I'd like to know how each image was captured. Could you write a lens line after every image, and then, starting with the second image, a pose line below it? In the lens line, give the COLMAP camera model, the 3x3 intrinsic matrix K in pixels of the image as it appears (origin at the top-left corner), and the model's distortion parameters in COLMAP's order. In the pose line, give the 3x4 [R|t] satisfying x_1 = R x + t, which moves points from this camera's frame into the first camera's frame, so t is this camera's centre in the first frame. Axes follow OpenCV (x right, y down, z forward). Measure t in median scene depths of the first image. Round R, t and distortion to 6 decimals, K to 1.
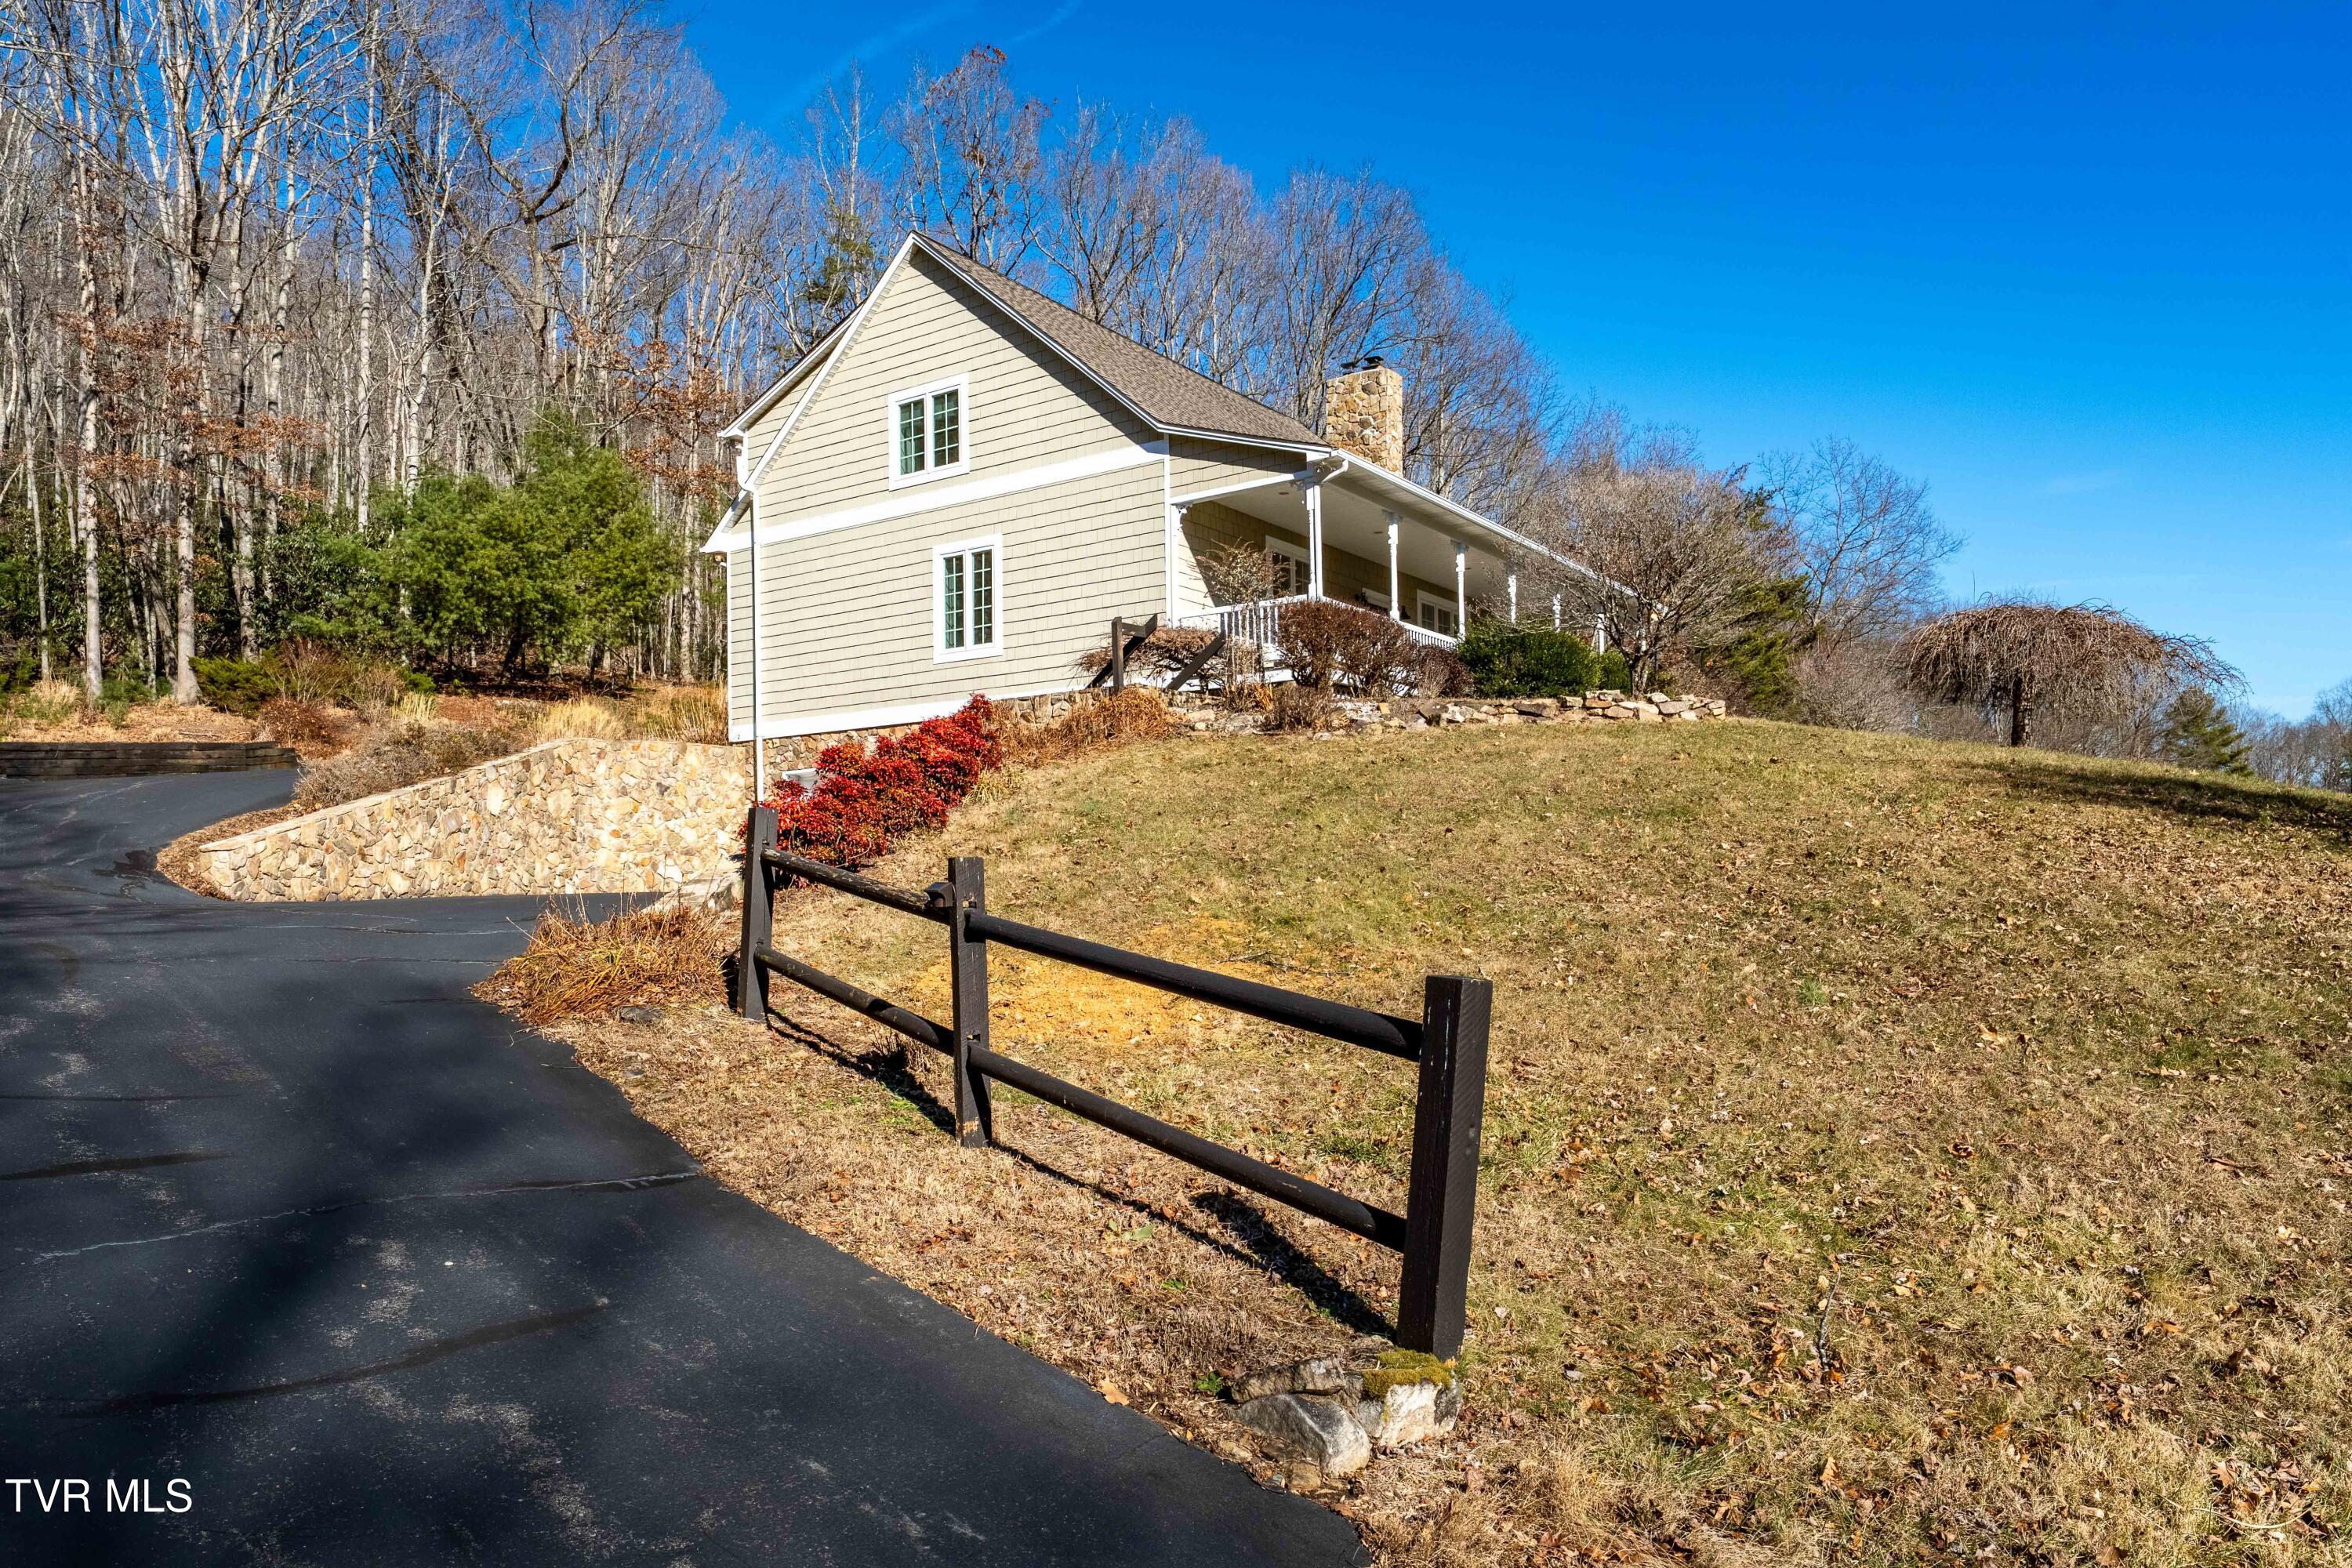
lens RADIAL K [[1661.1, 0, 1204.7], [0, 1661.1, 835.3], [0, 0, 1]] dist [0.005526, 0.004613]
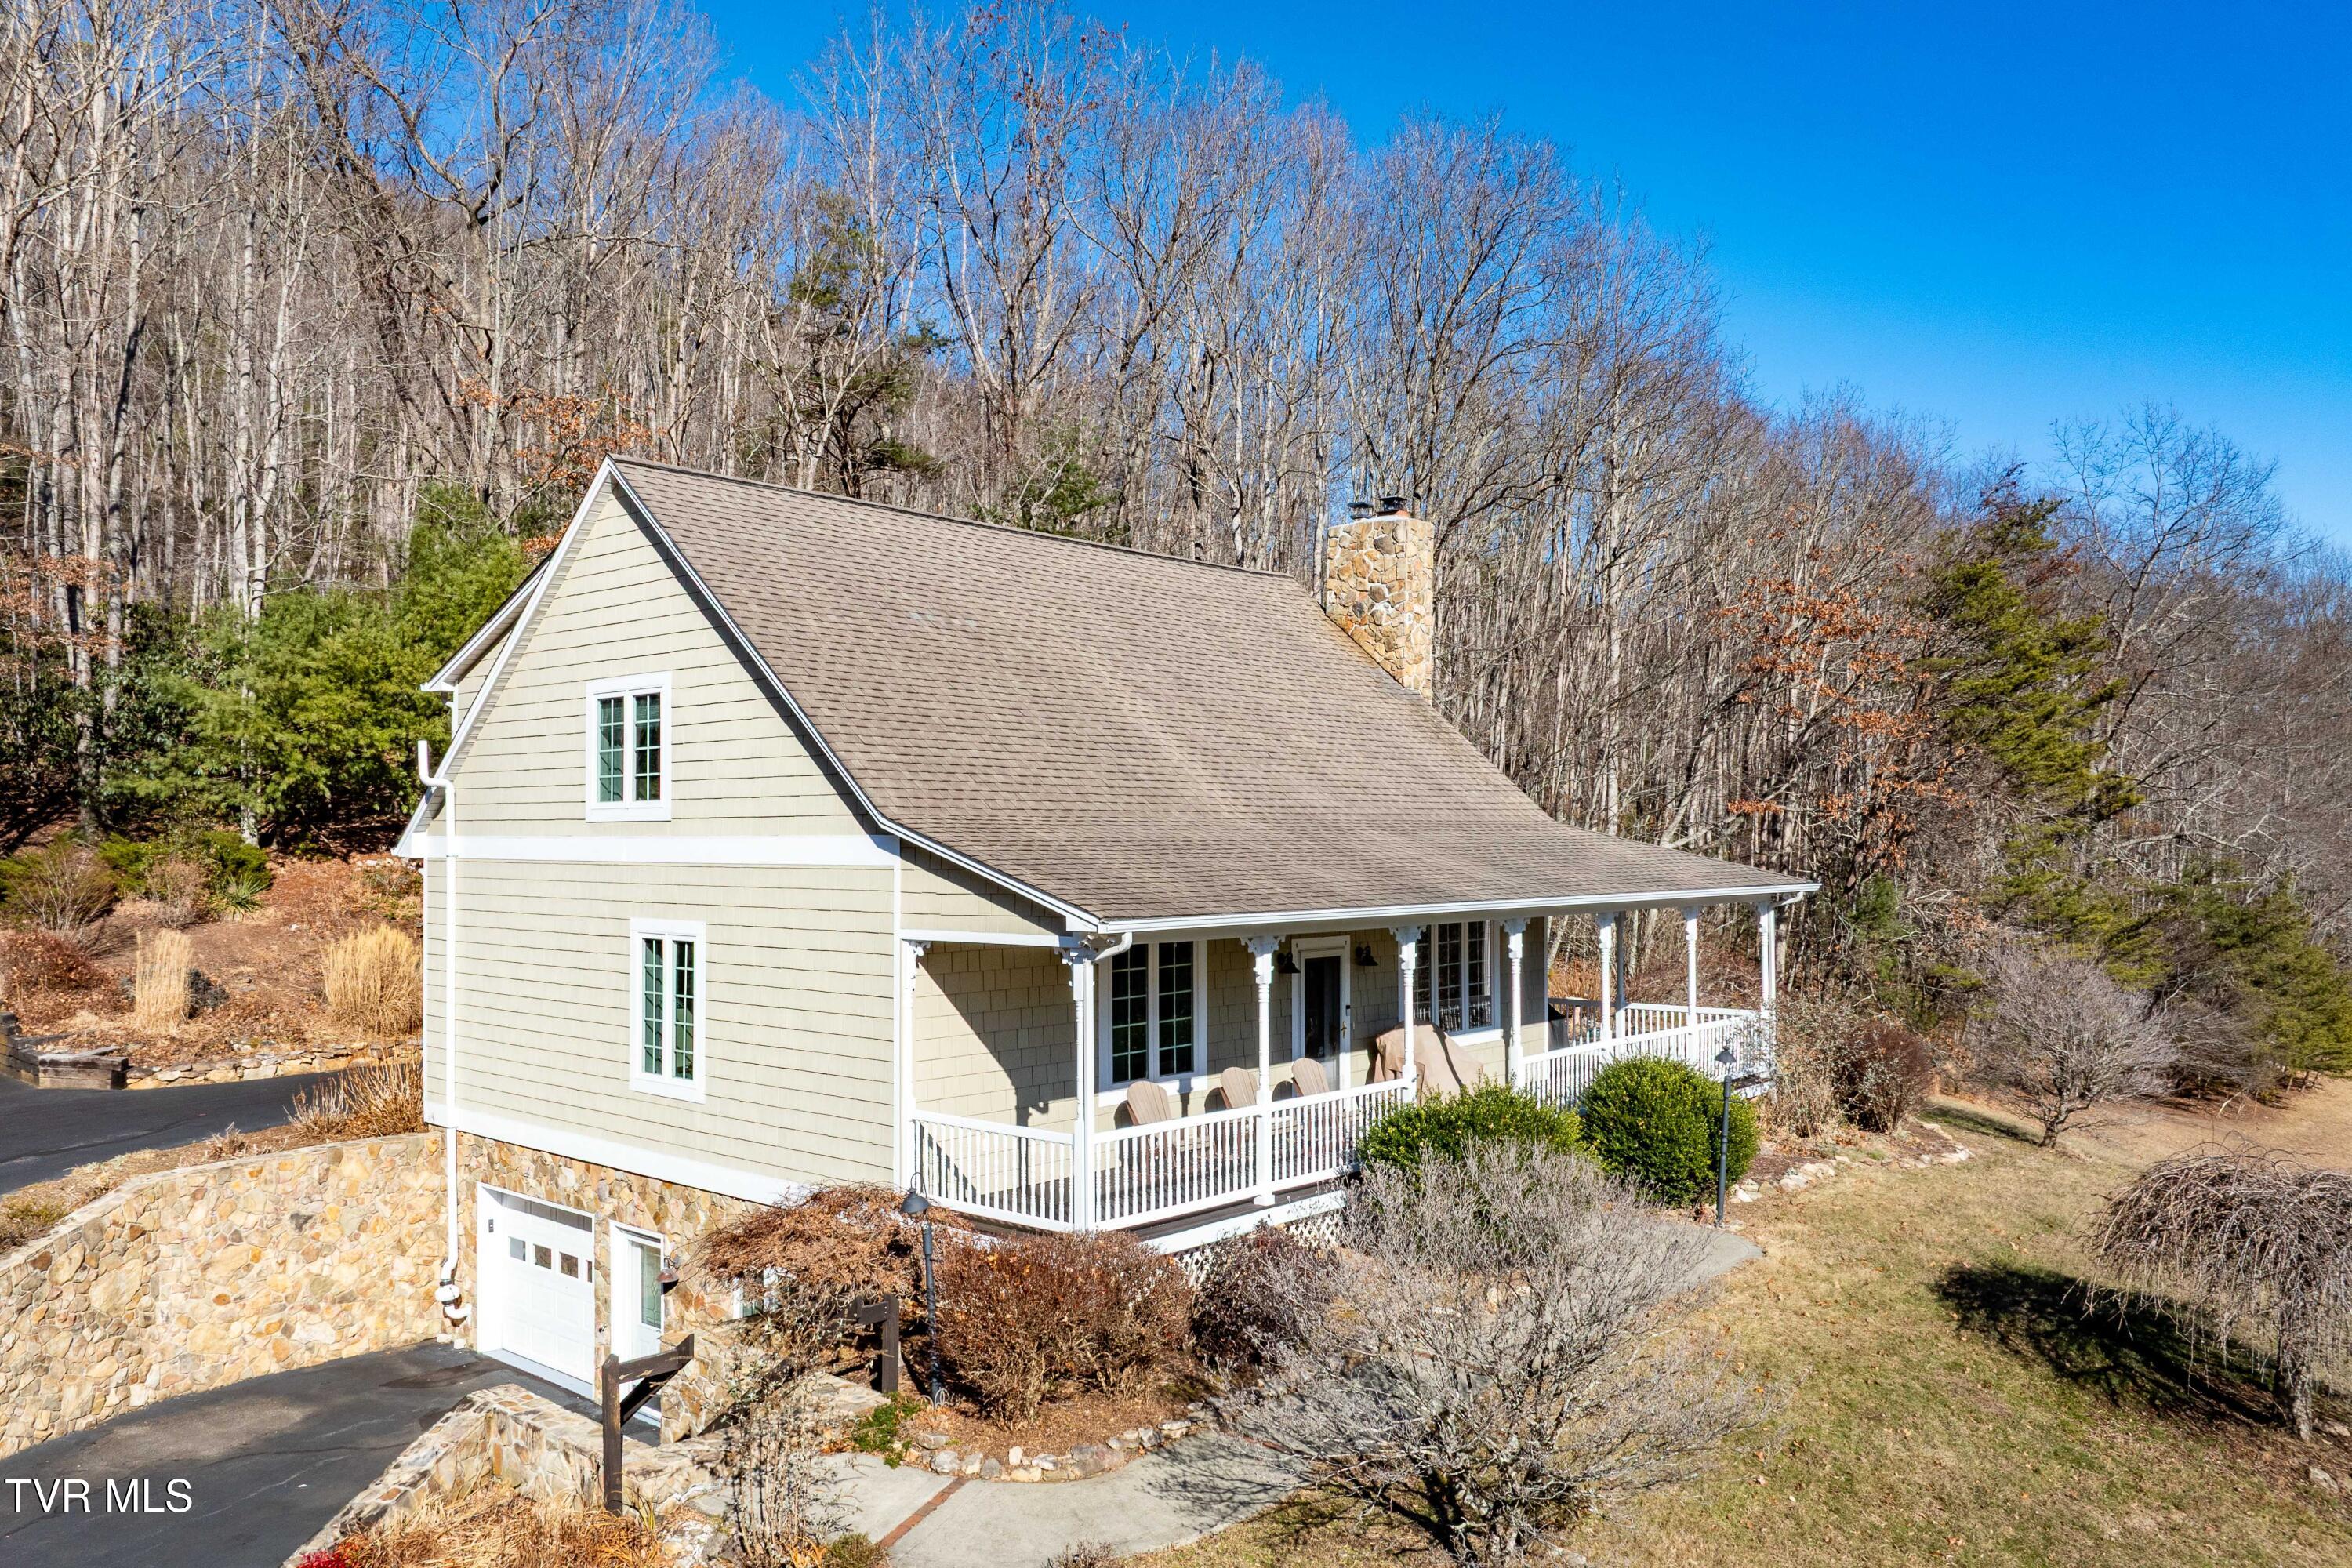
lens RADIAL K [[1929.5, 0, 1142.1], [0, 1929.5, 798.5], [0, 0, 1]] dist [-0.064908, 0.032098]
pose [[0.990143, 0.009363, -0.139750, 0.156616], [-0.008265, 0.999930, 0.008441, -0.233057], [0.139820, -0.007203, 0.990151, 0.248575]]
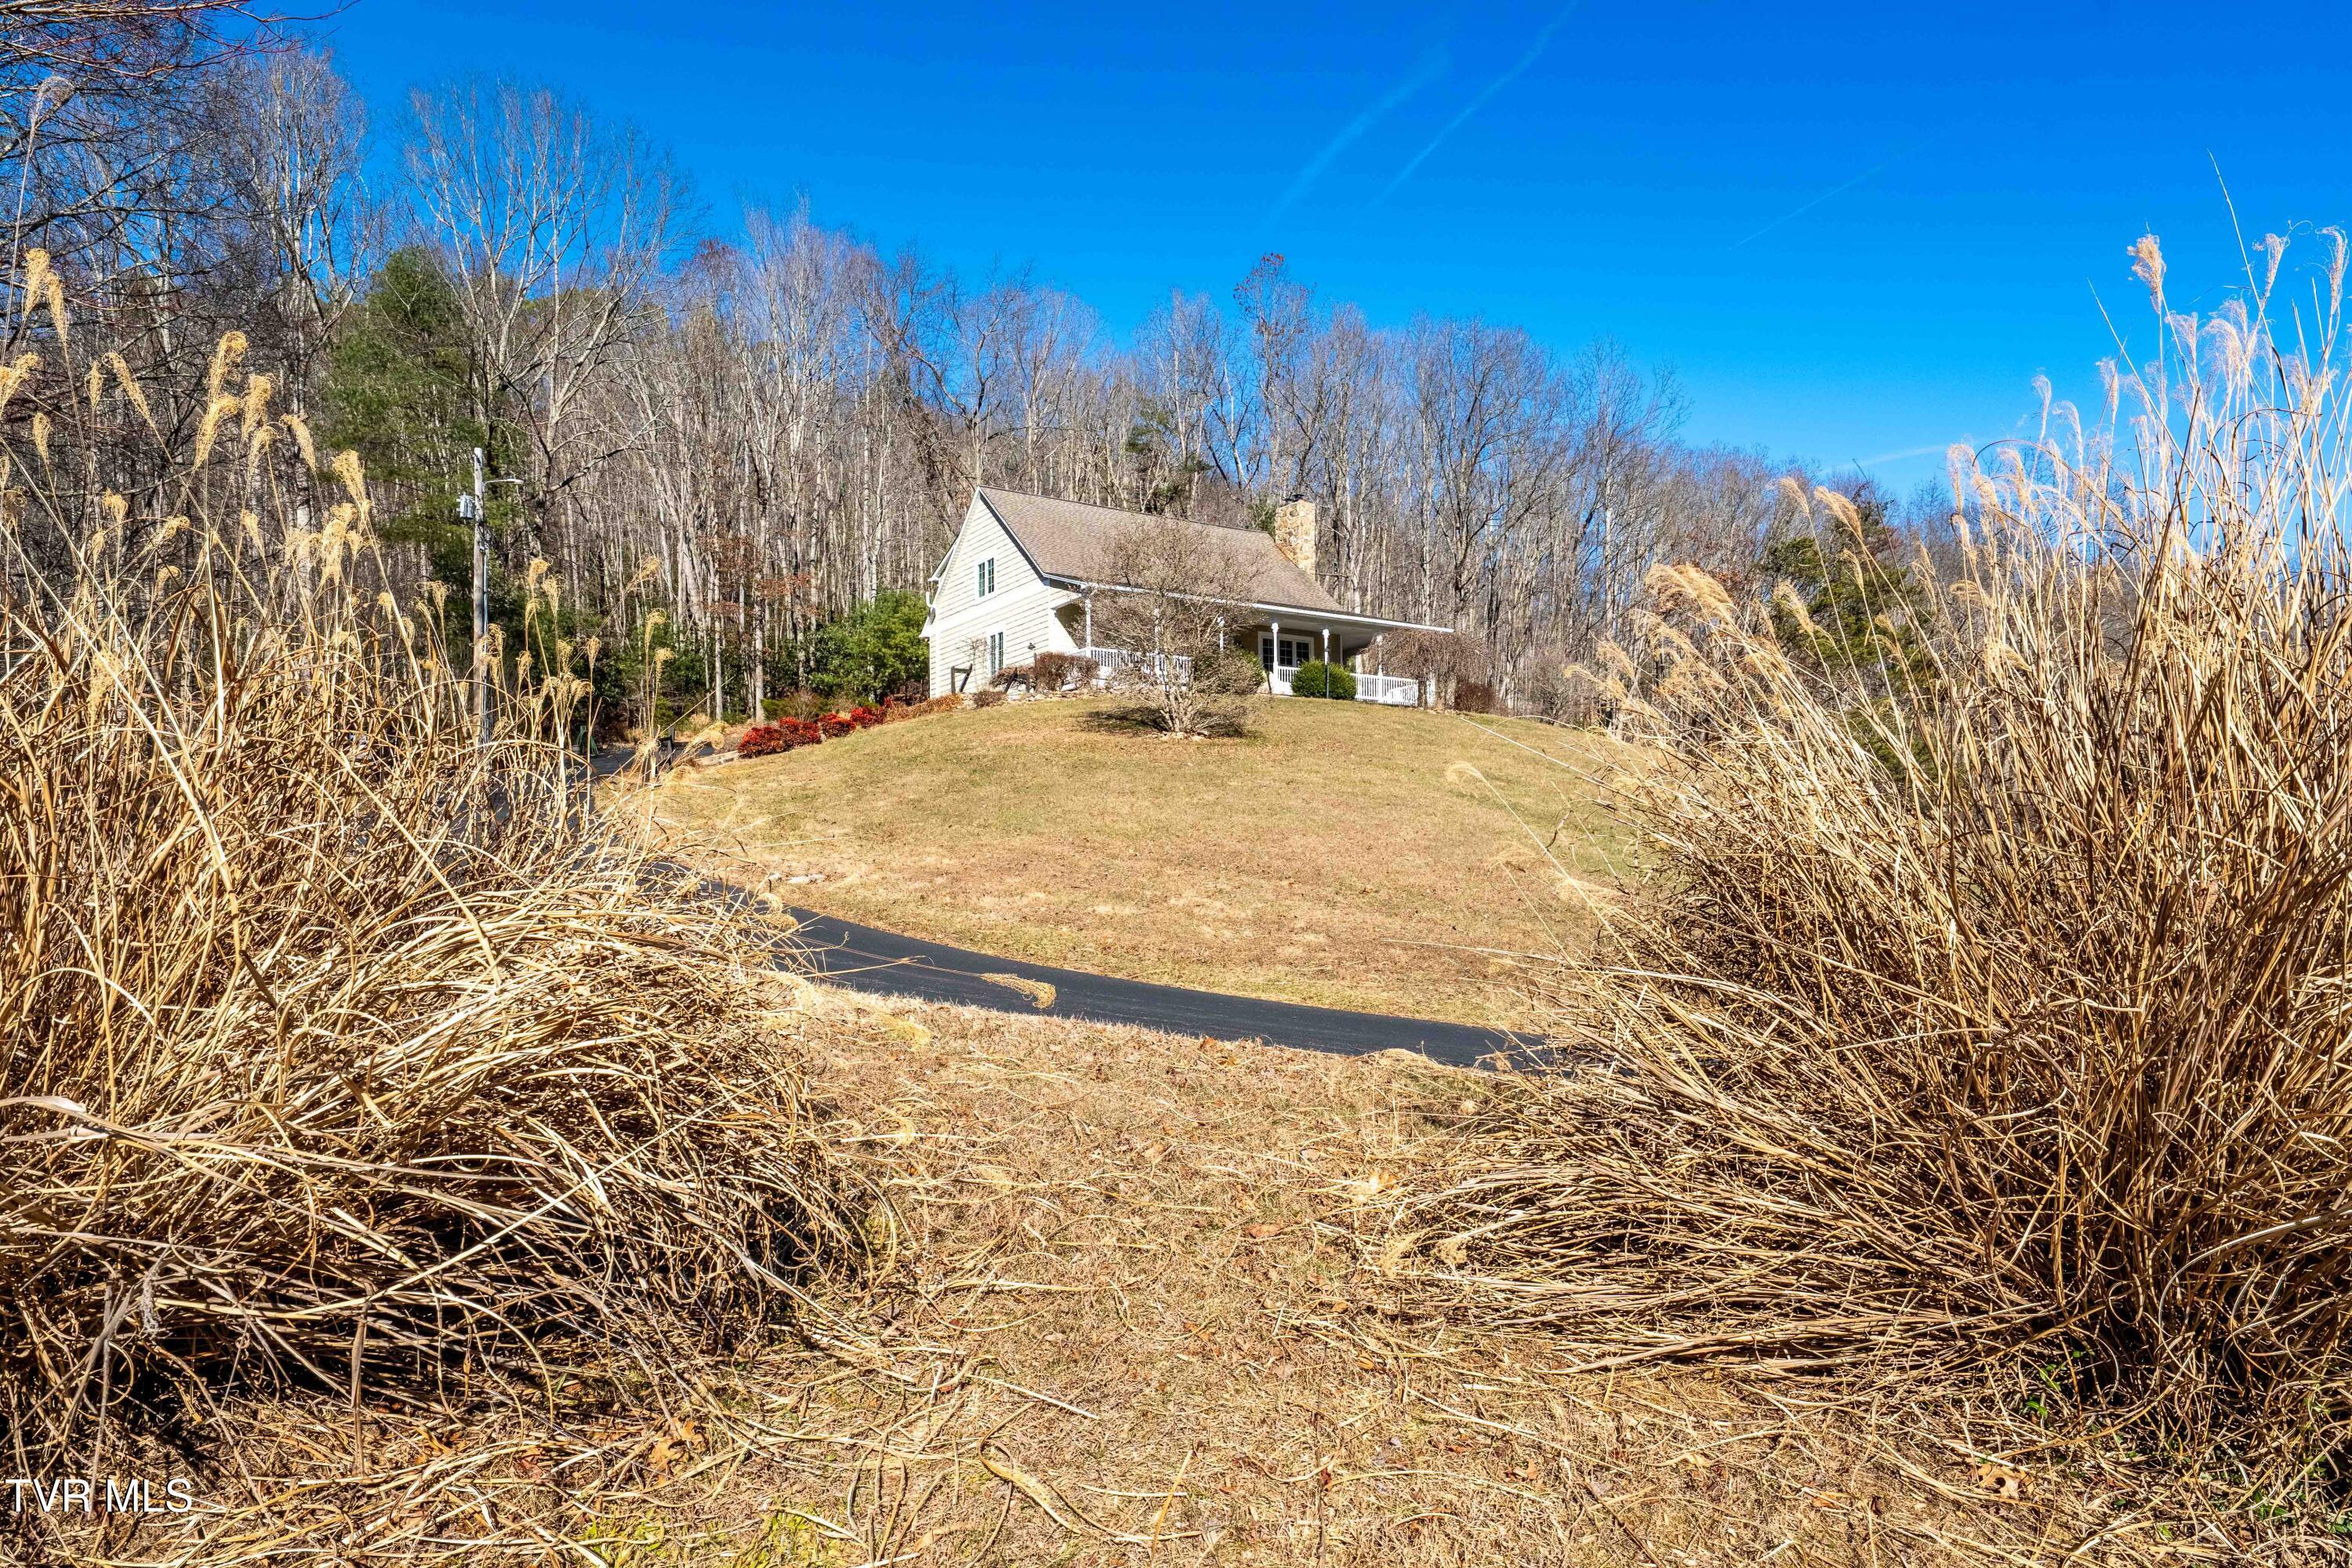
lens RADIAL K [[1446.7, 0, 1126.6], [0, 1446.7, 784.3], [0, 0, 1]] dist [0.000359, -0.000883]
pose [[0.919979, -0.025717, -0.391124, 0.733421], [0.015184, 0.999435, -0.029999, 0.083712], [0.391674, 0.021660, 0.919849, -0.648721]]
